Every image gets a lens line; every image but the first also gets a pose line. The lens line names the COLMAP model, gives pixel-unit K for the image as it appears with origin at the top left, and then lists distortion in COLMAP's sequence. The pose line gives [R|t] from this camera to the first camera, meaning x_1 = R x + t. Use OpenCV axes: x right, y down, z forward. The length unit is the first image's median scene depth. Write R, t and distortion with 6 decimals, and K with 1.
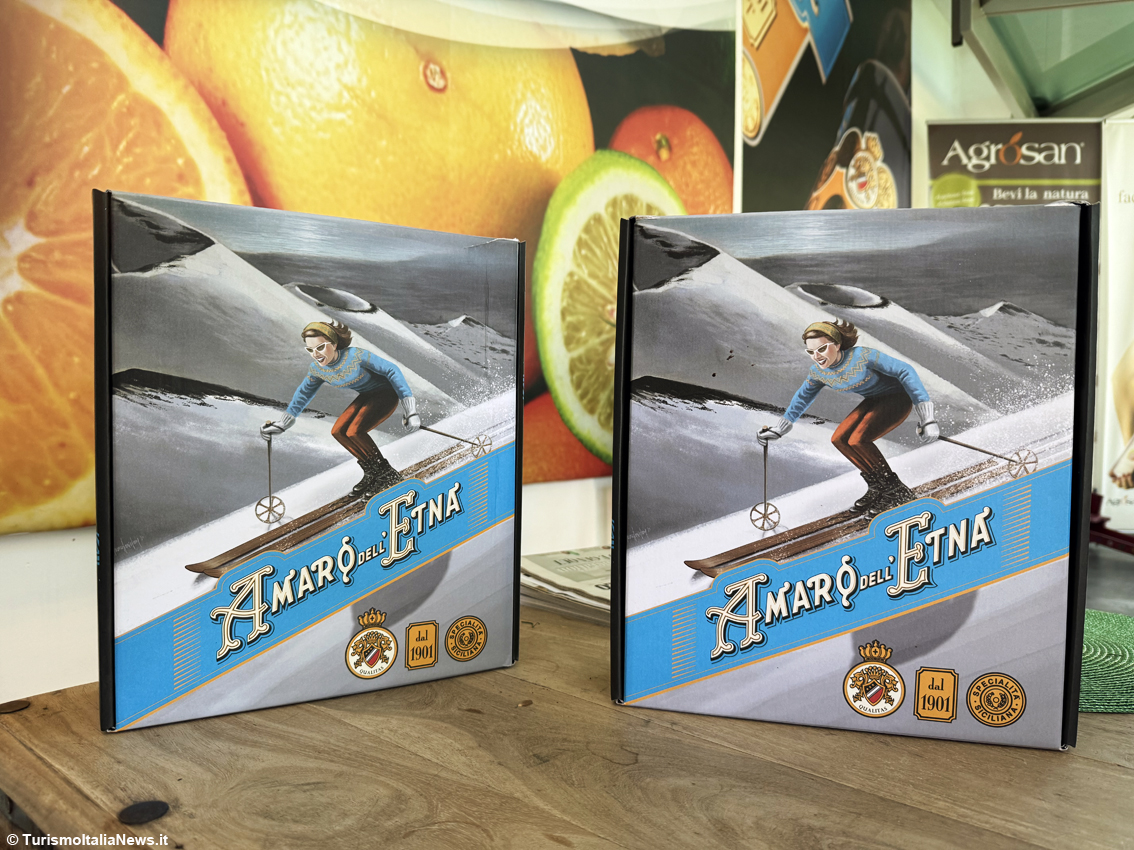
lens RADIAL K [[804.2, 0, 572.9], [0, 804.2, 429.4], [0, 0, 1]] dist [0.093082, -0.148083]
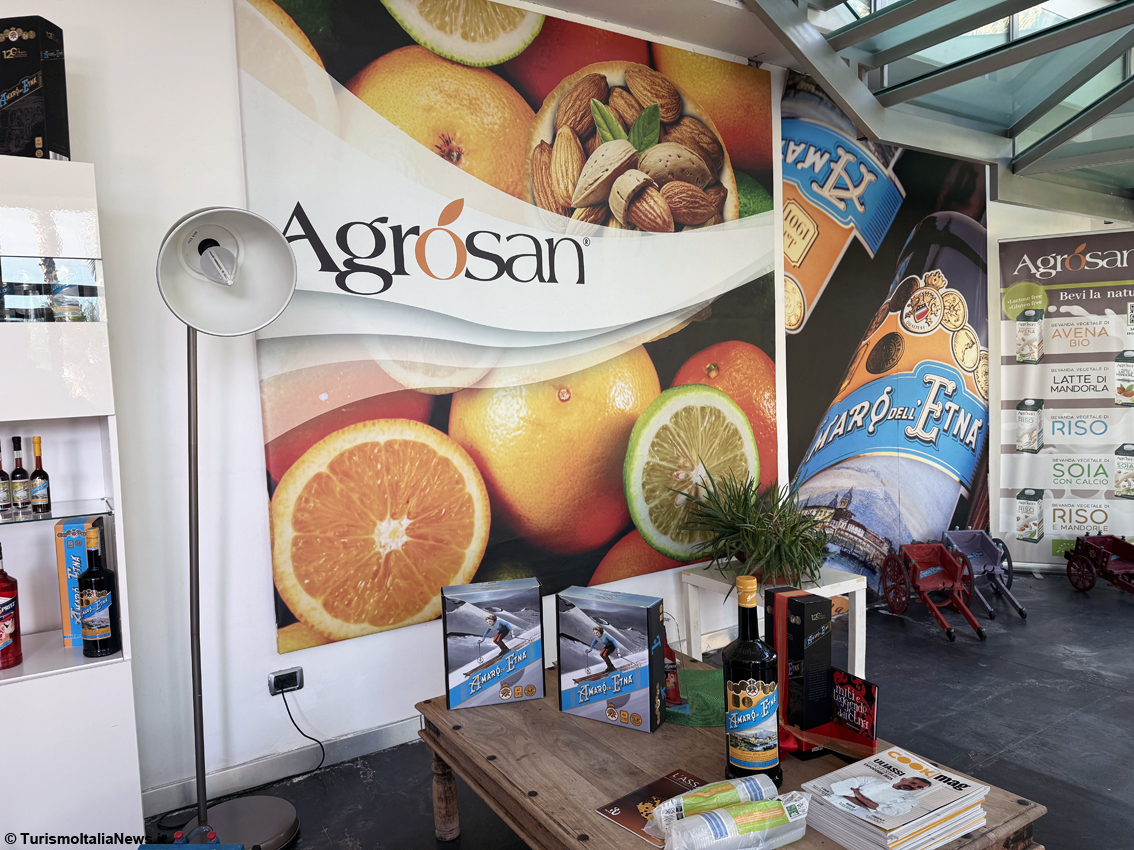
lens RADIAL K [[804.2, 0, 572.9], [0, 804.2, 429.4], [0, 0, 1]] dist [0.093082, -0.148083]
pose [[0.951642, -0.019569, -0.306586, 0.470413], [0.036607, 0.998082, 0.049921, -0.431998], [0.305022, -0.058730, 0.950533, -0.936752]]
